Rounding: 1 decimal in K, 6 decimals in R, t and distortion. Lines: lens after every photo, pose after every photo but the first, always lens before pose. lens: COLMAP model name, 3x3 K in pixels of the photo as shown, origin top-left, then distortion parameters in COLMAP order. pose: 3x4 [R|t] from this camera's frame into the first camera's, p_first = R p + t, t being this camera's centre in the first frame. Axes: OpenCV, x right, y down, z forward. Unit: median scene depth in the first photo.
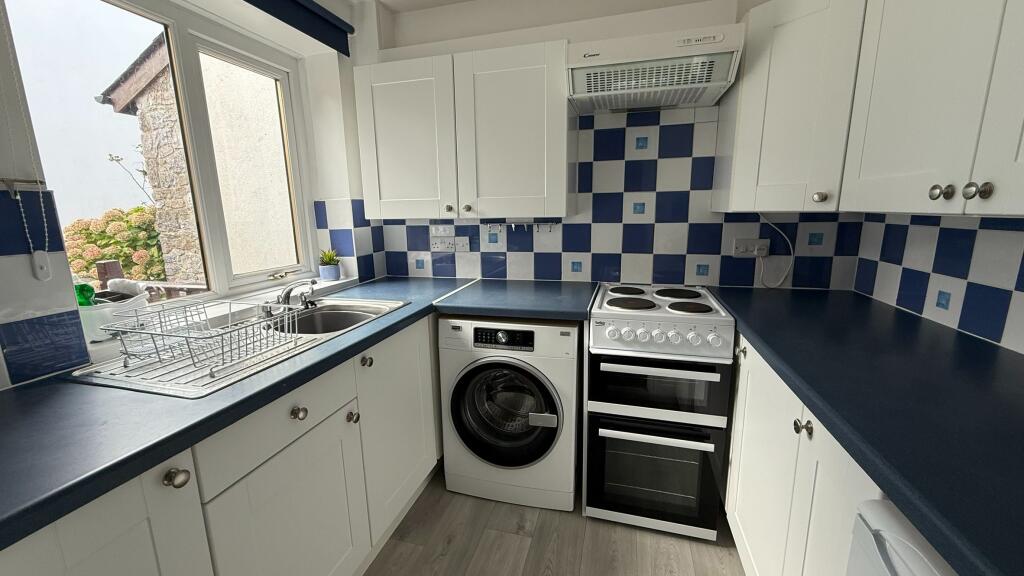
lens RADIAL K [[411.3, 0, 508.8], [0, 411.3, 290.1], [0, 0, 1]] dist [-0.000275, 0.000035]
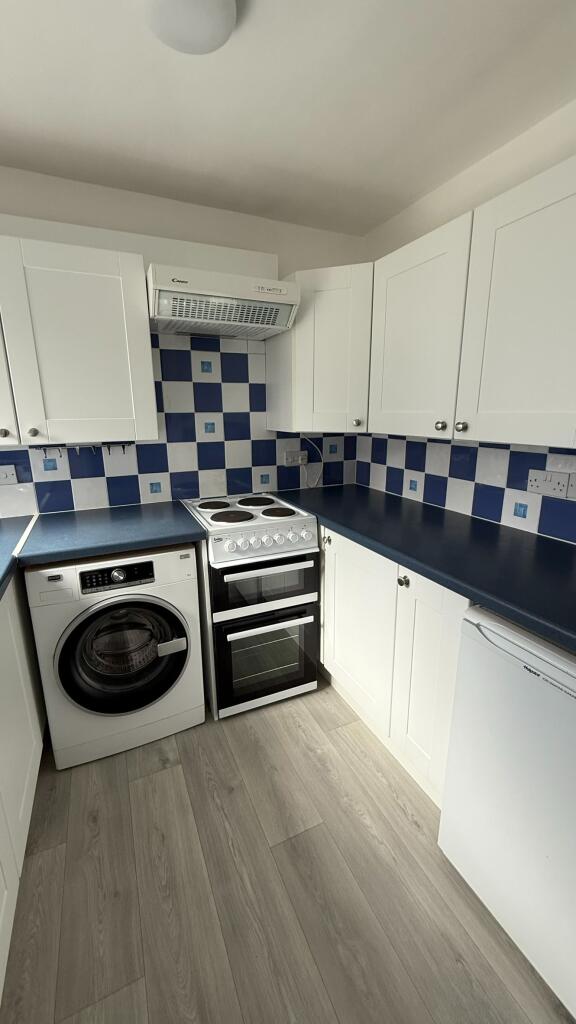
lens RADIAL K [[411.3, 0, 290.8], [0, 411.3, 510.7], [0, 0, 1]] dist [-0.000275, 0.000035]
pose [[0.753312, -0.146275, 0.641190, -0.289099], [0.123127, 0.989081, 0.080982, -0.053612], [-0.646035, 0.017943, 0.763097, 0.053817]]
